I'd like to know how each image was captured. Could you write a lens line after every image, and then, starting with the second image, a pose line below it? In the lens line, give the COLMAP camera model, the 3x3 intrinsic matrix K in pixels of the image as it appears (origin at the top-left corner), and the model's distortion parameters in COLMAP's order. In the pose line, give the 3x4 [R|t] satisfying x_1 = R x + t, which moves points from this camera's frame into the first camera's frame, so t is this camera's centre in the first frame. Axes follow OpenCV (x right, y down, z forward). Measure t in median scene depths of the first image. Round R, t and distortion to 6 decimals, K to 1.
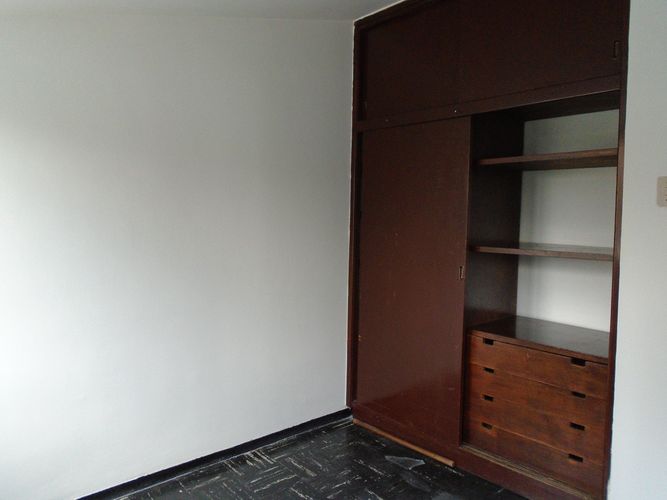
lens RADIAL K [[508.2, 0, 331.1], [0, 508.2, 246.1], [0, 0, 1]] dist [-0.008769, -0.001525]
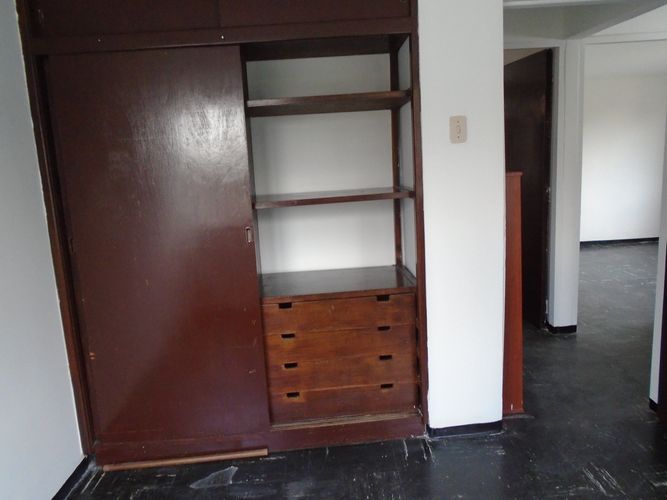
lens RADIAL K [[508.2, 0, 331.1], [0, 508.2, 246.1], [0, 0, 1]] dist [-0.008769, -0.001525]
pose [[0.600630, -0.178216, 0.779412, -0.331643], [0.121689, 0.983860, 0.131188, -0.025775], [-0.790212, 0.016050, 0.612623, 0.380646]]
